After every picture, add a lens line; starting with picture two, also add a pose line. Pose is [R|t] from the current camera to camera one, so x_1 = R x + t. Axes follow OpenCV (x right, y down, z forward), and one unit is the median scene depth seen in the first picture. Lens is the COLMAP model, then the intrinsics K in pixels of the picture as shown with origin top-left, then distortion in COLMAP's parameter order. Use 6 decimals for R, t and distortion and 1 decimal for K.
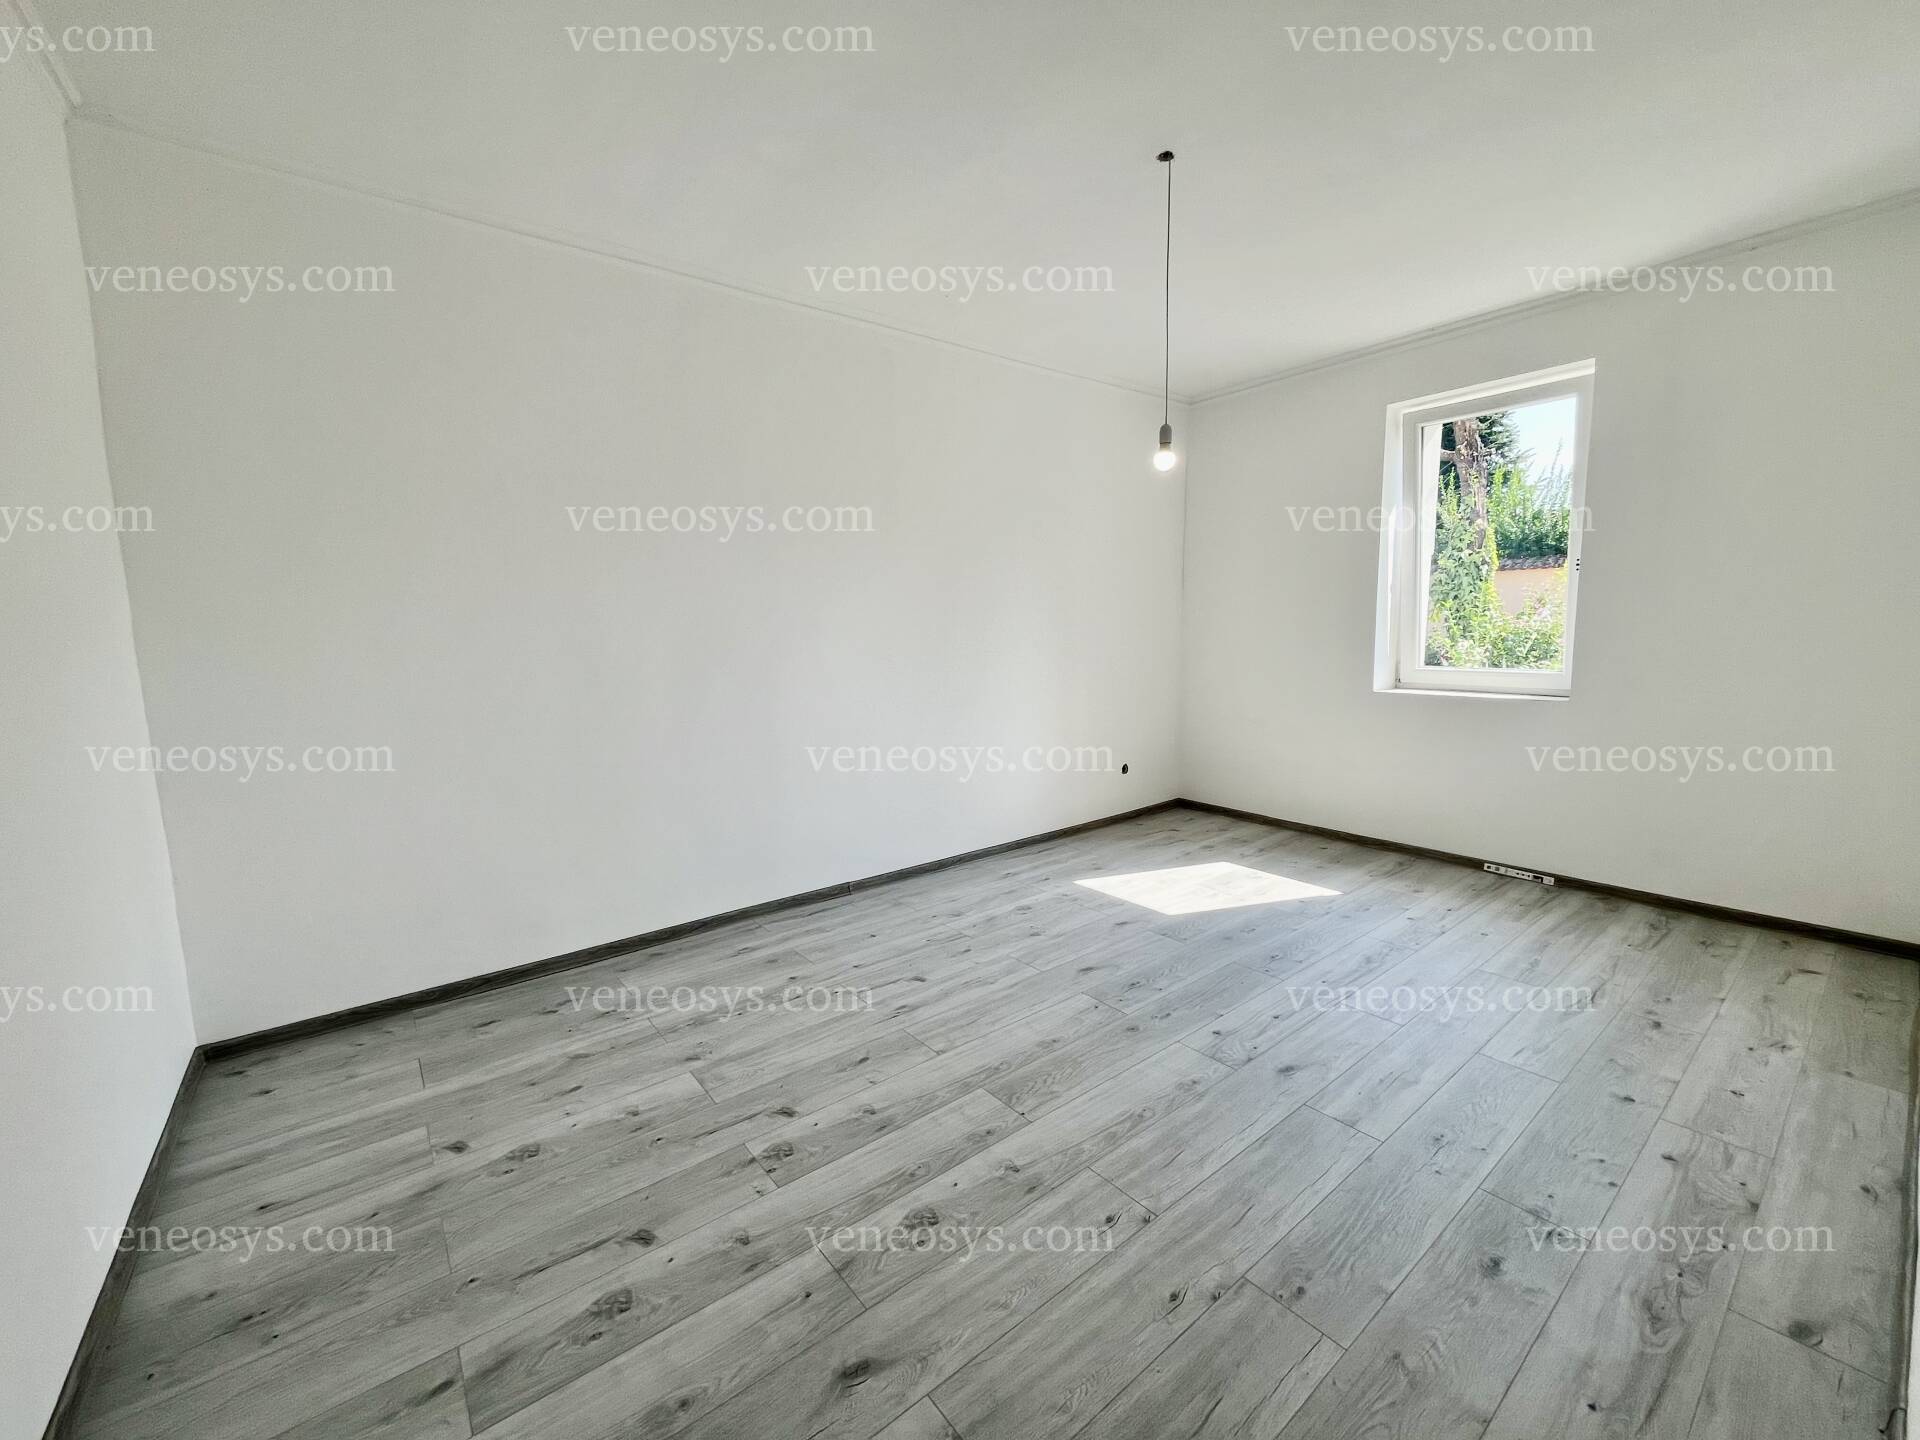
lens RADIAL K [[778.1, 0, 970.7], [0, 778.1, 722.2], [0, 0, 1]] dist [-0.007859, 0.001785]
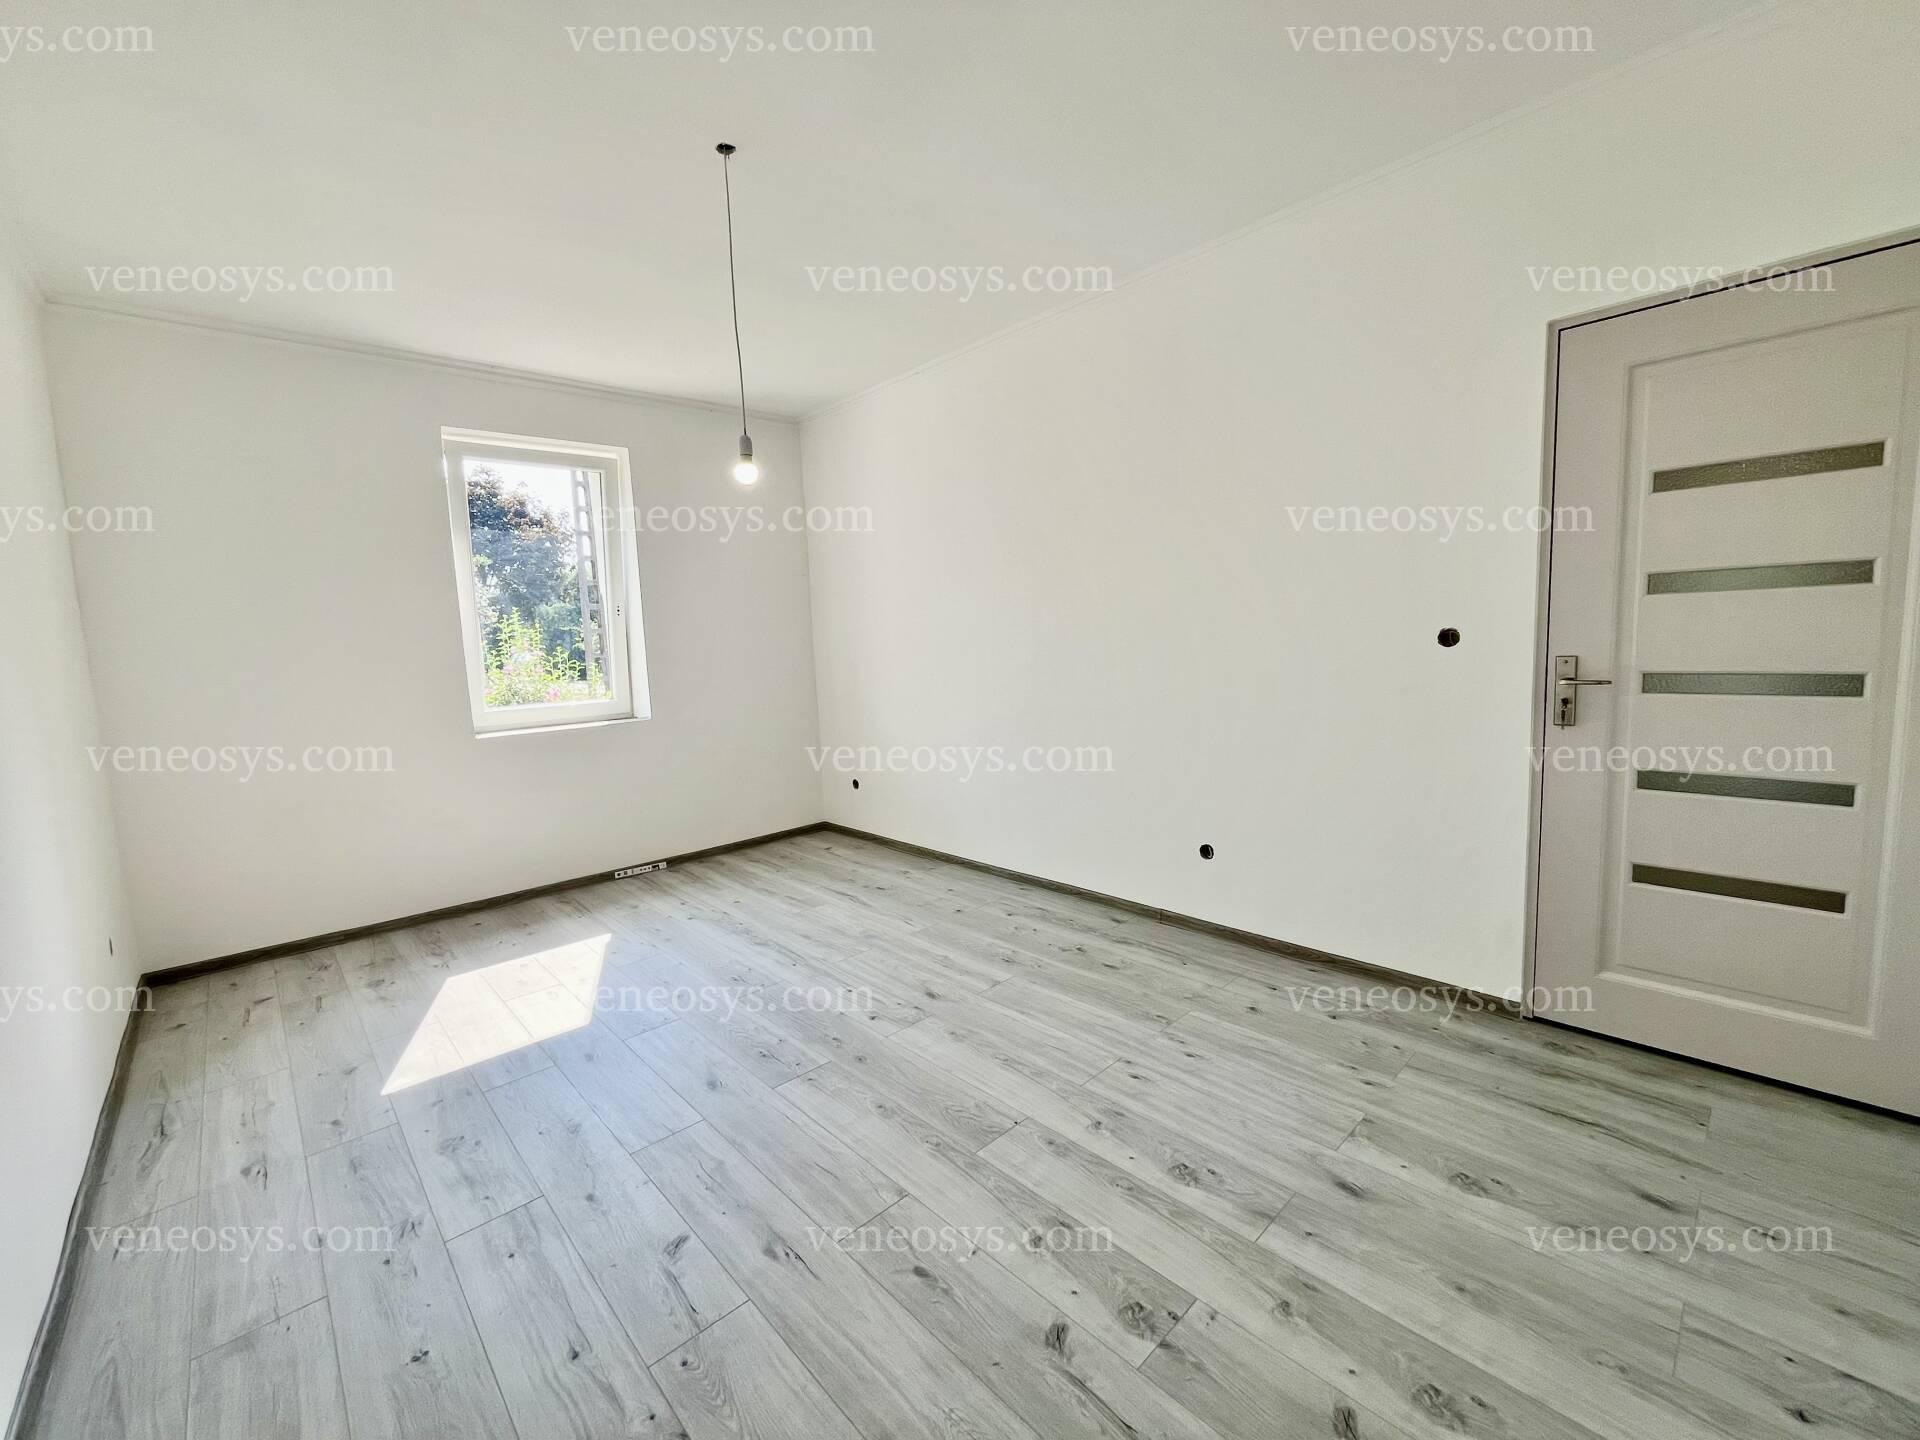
lens RADIAL K [[778.1, 0, 949.4], [0, 778.1, 715.0], [0, 0, 1]] dist [-0.007859, 0.001785]
pose [[-0.067350, -0.081392, 0.994404, -0.635574], [0.170841, 0.981007, 0.091867, -0.083402], [-0.982994, 0.176072, -0.052165, 0.758464]]
